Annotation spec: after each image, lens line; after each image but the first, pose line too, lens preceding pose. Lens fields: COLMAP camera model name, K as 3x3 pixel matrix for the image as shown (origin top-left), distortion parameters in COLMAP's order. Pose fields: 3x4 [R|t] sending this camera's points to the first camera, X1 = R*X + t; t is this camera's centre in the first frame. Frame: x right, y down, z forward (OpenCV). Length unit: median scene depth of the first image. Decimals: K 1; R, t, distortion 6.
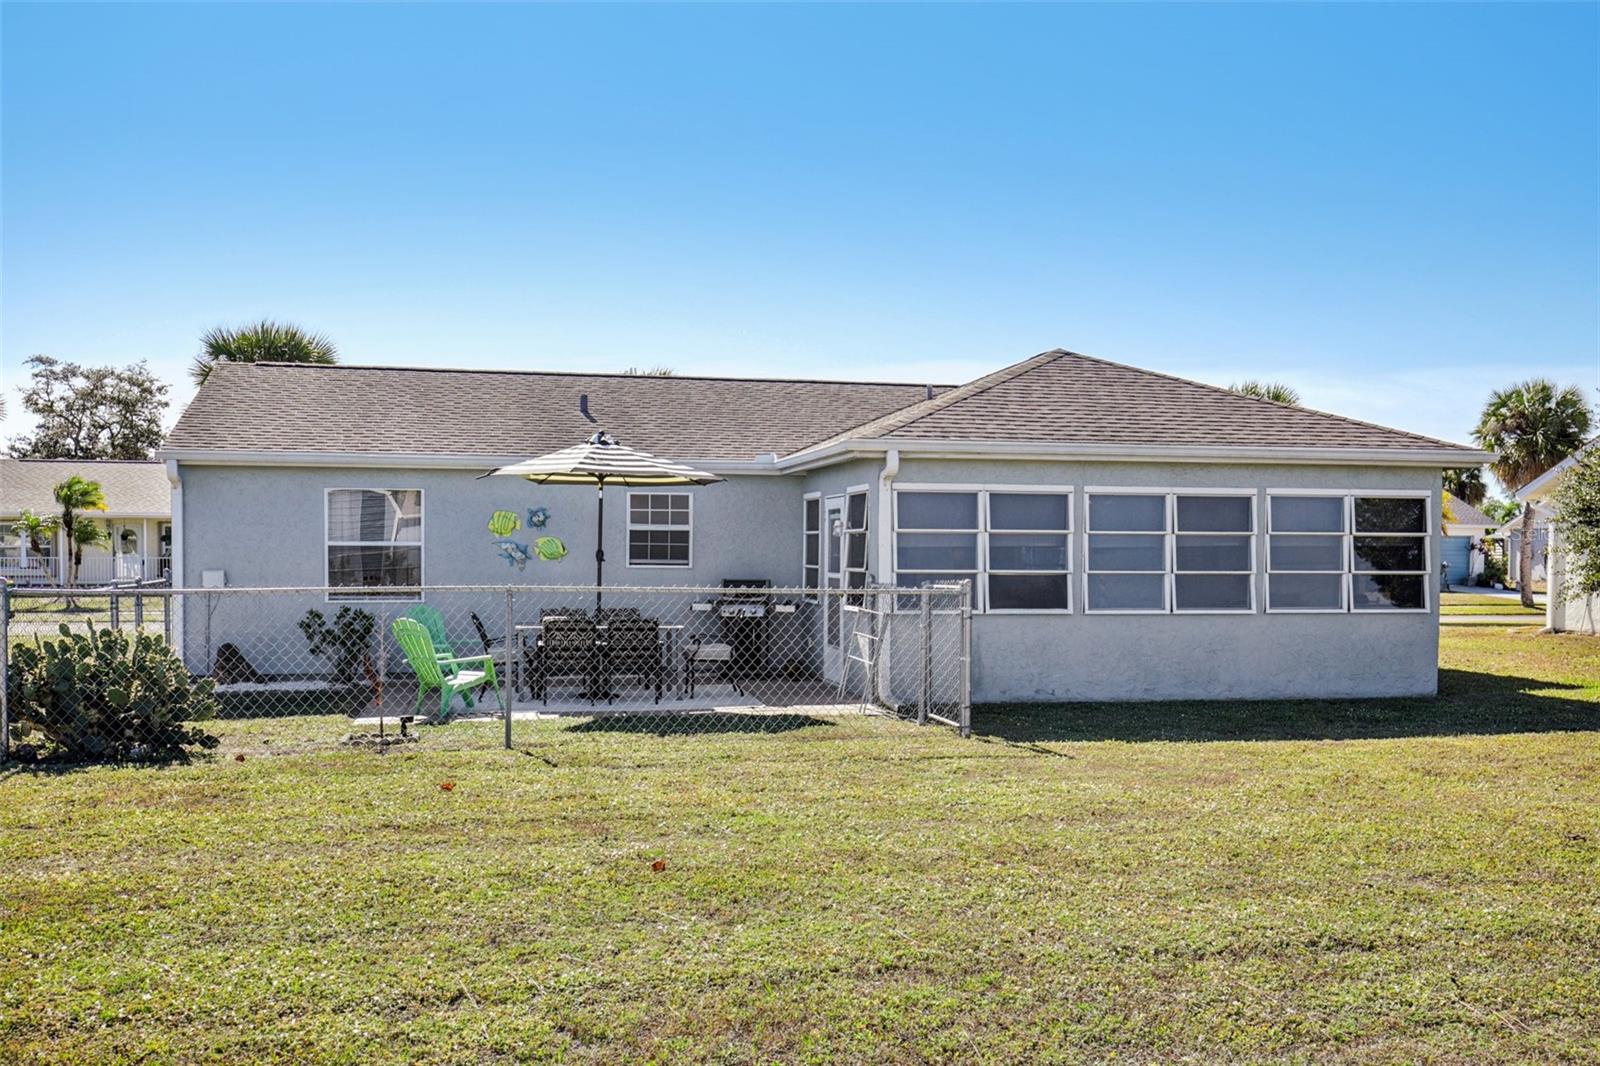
lens RADIAL K [[1522.4, 0, 790.6], [0, 1522.4, 578.7], [0, 0, 1]] dist [0.037778, 0.000000]
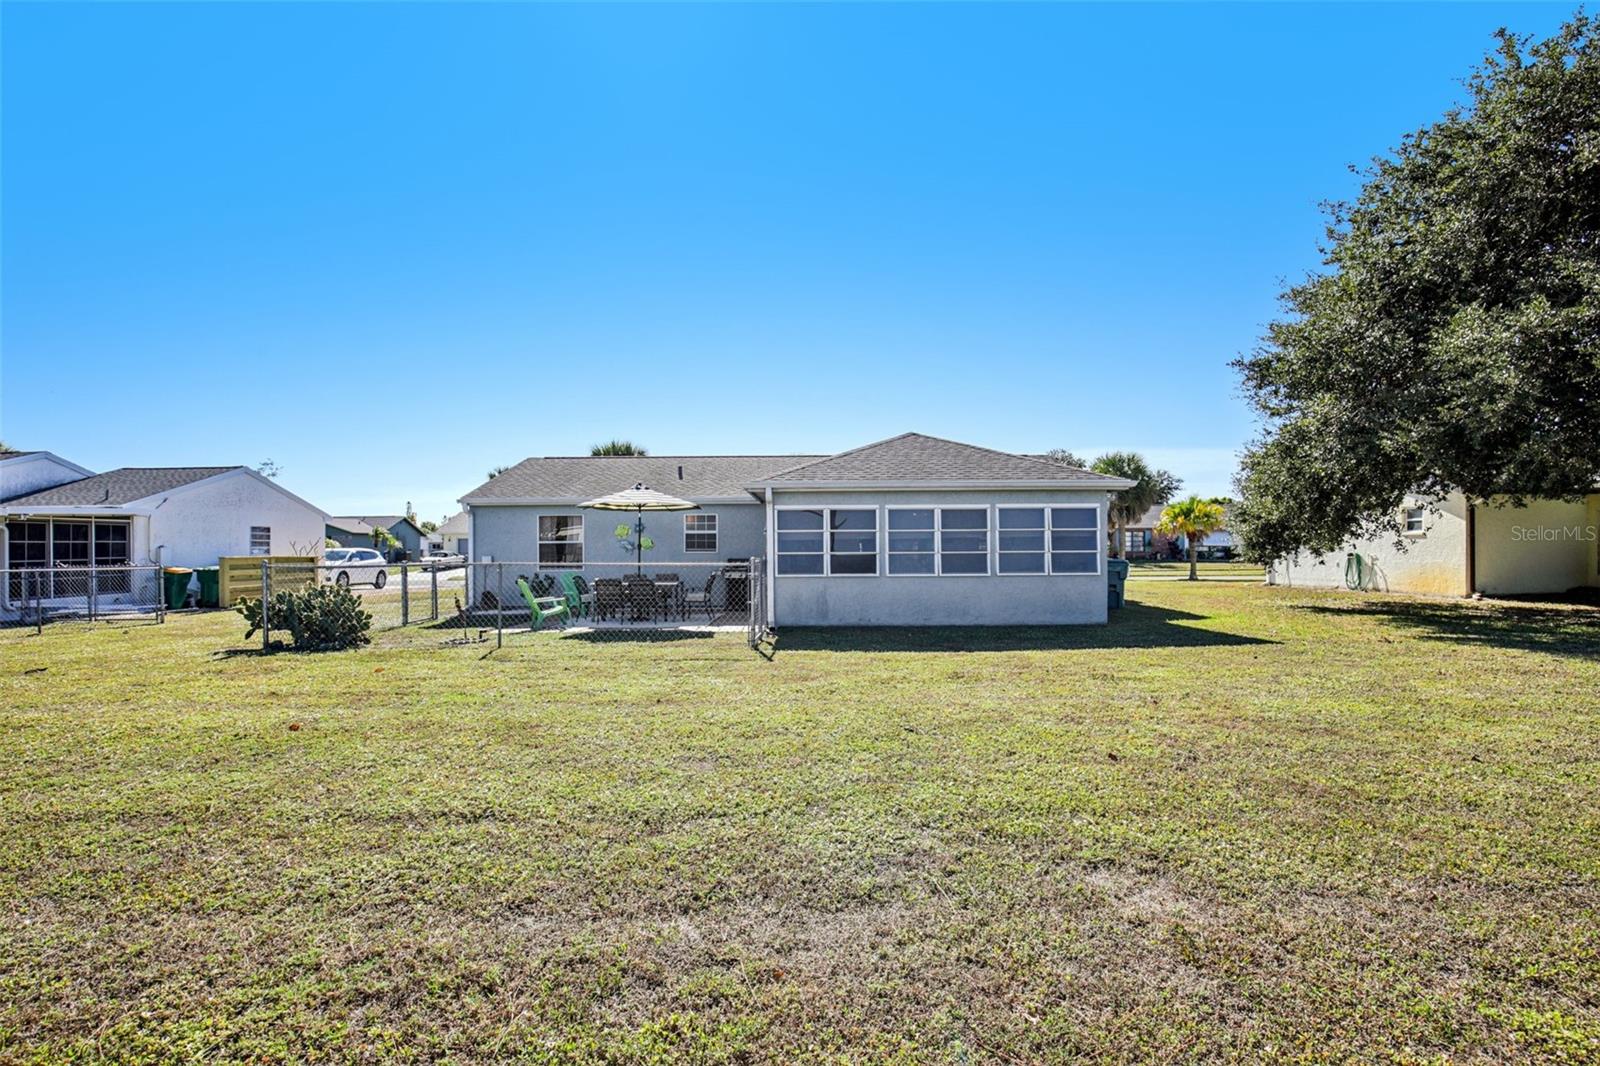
lens RADIAL K [[731.8, 0, 794.8], [0, 731.8, 538.2], [0, 0, 1]] dist [-0.032831, 0.004145]
pose [[0.975863, -0.013755, -0.217951, 0.271280], [0.008120, 0.999610, -0.026730, 0.000316], [0.218234, 0.024315, 0.975594, 0.136501]]
